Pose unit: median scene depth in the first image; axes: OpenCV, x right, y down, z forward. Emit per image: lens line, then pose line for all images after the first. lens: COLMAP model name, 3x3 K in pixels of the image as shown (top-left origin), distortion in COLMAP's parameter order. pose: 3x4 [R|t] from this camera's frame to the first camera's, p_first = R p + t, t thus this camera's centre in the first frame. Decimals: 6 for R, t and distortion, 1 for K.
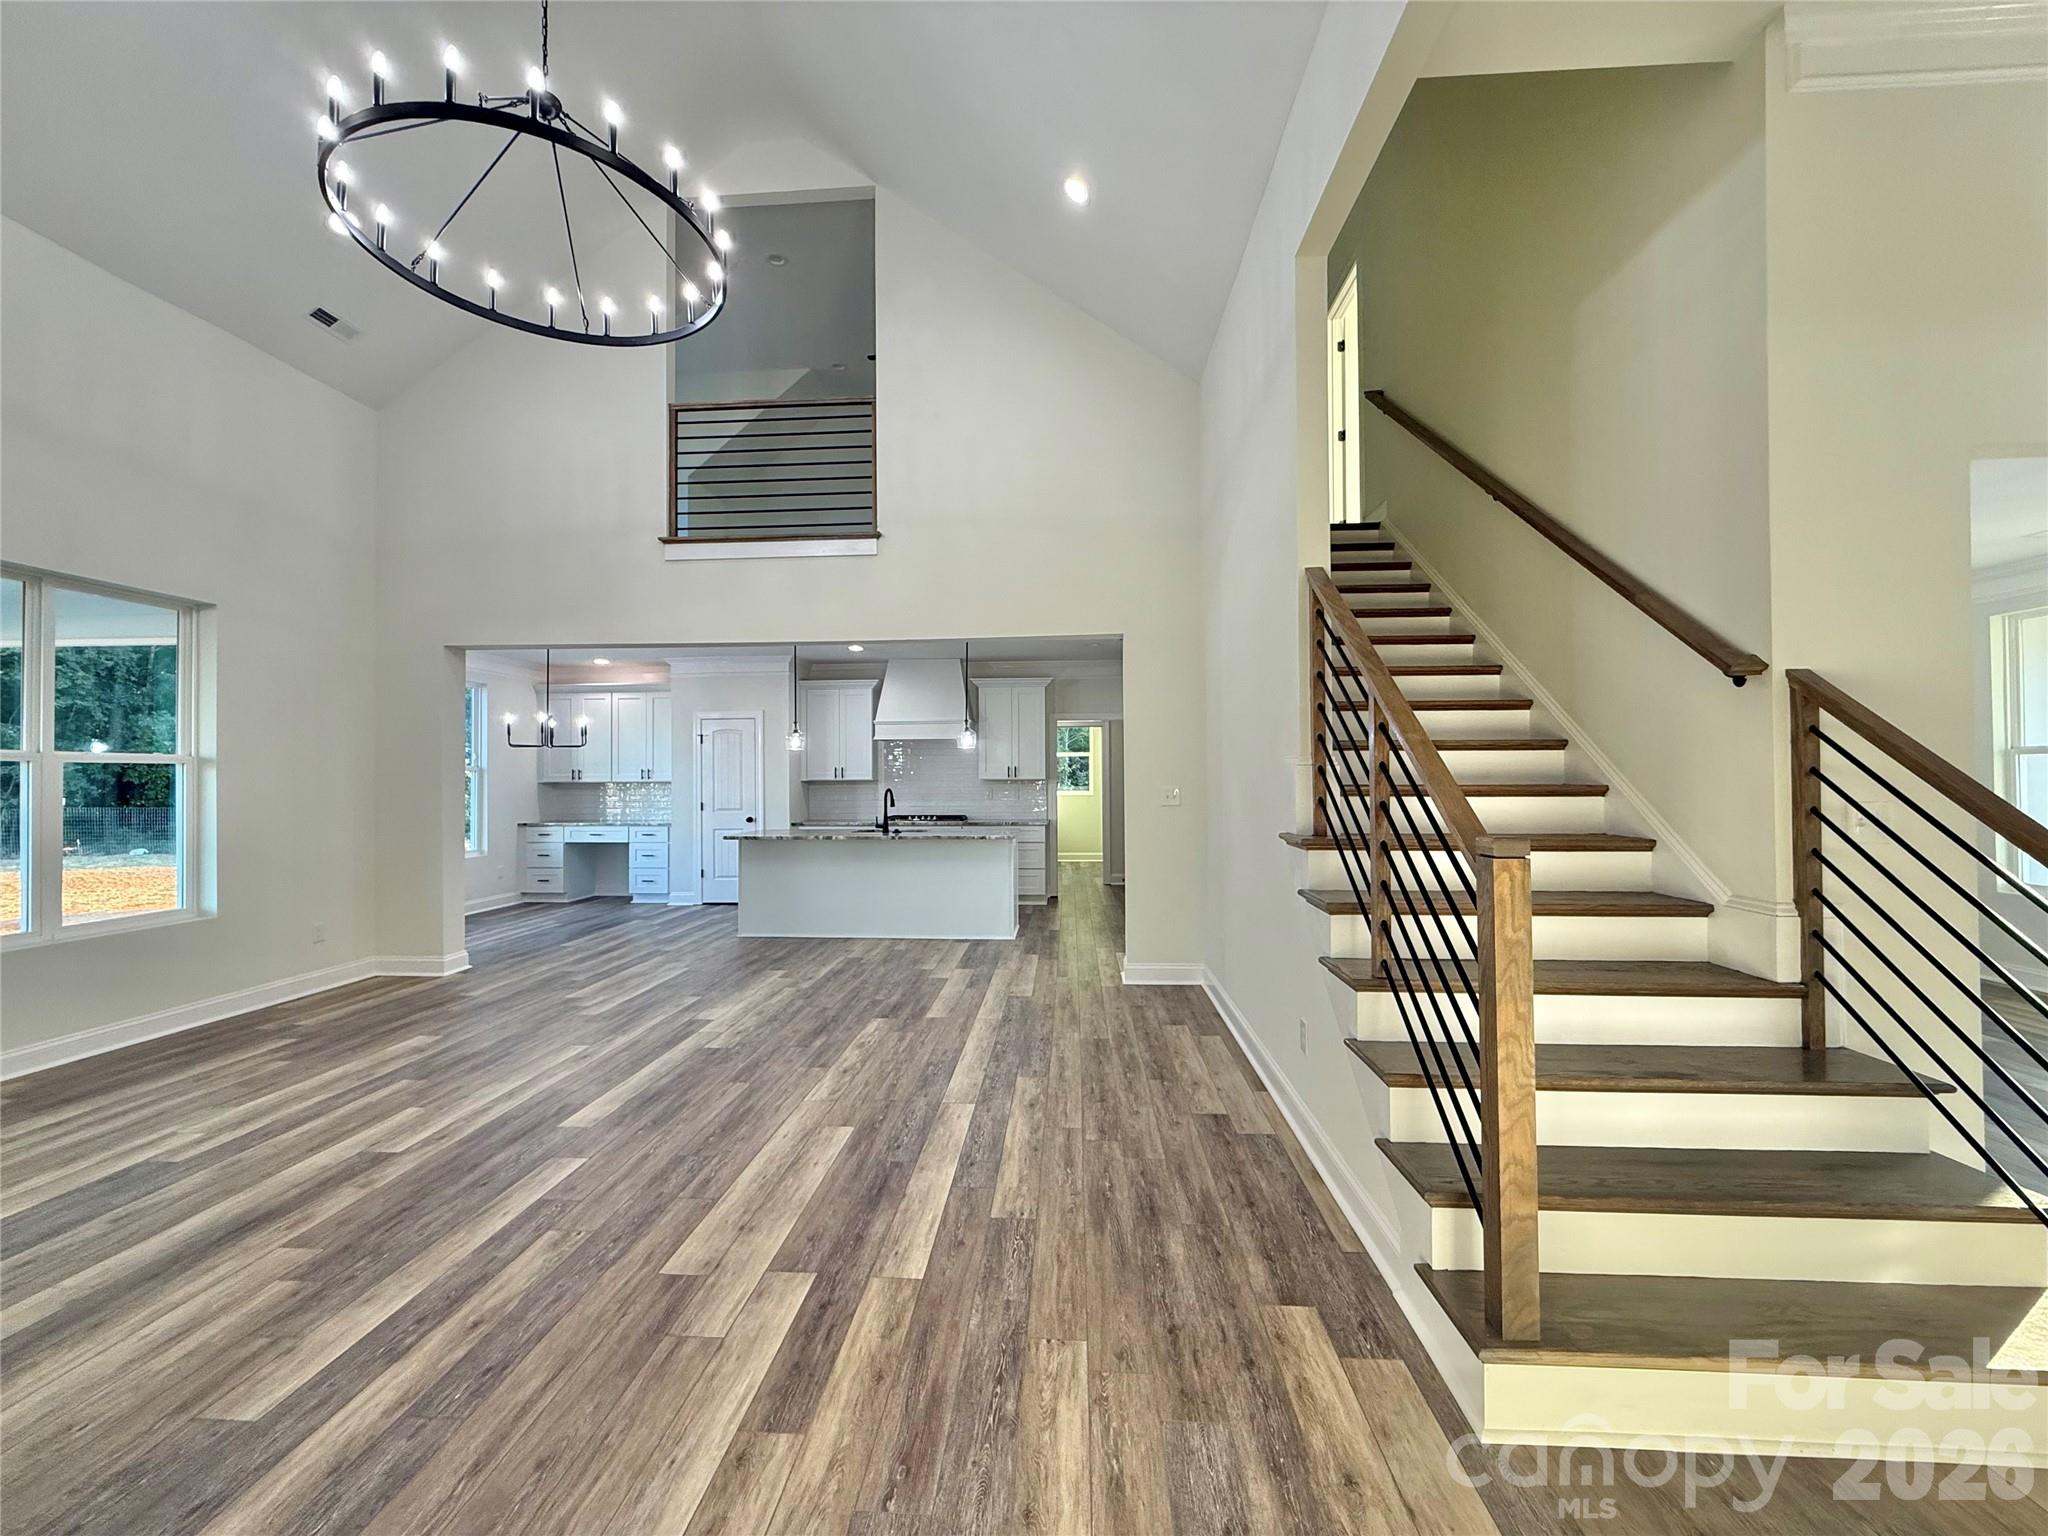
lens RADIAL K [[820.1, 0, 1019.7], [0, 820.1, 770.6], [0, 0, 1]] dist [0.001668, -0.000050]
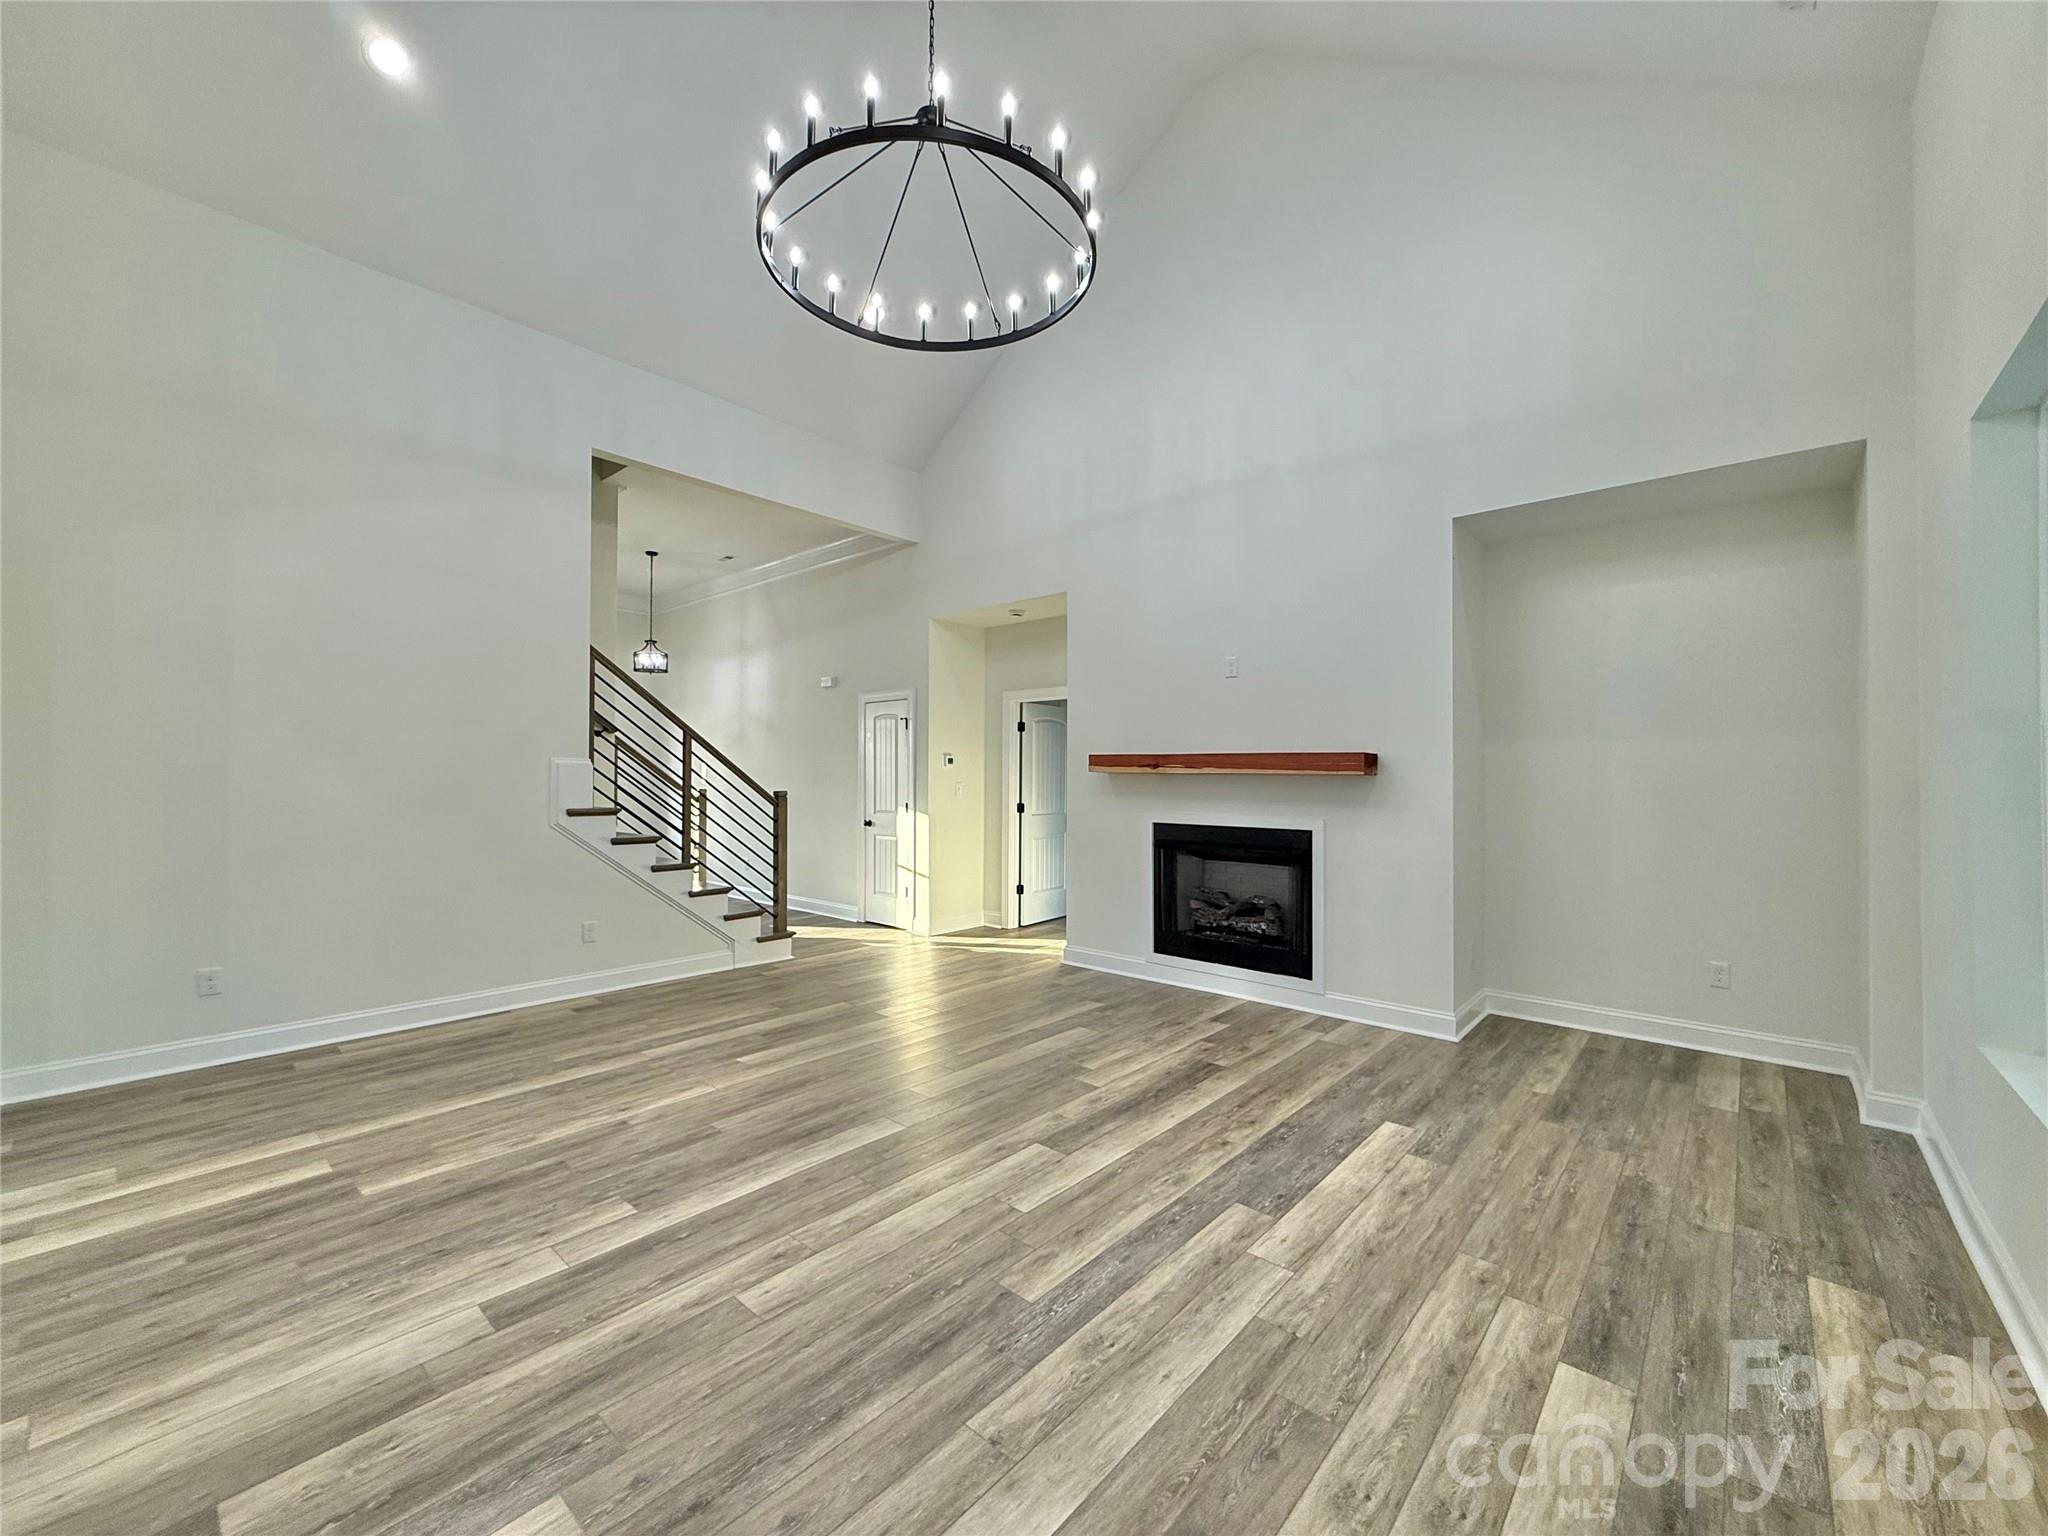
lens RADIAL K [[820.1, 0, 1021.1], [0, 820.1, 769.2], [0, 0, 1]] dist [0.001668, -0.000050]
pose [[-0.791291, 0.009250, 0.611369, -1.201188], [-0.002757, 0.999821, -0.018695, 0.026312], [-0.611433, -0.016479, -0.791125, 1.602499]]
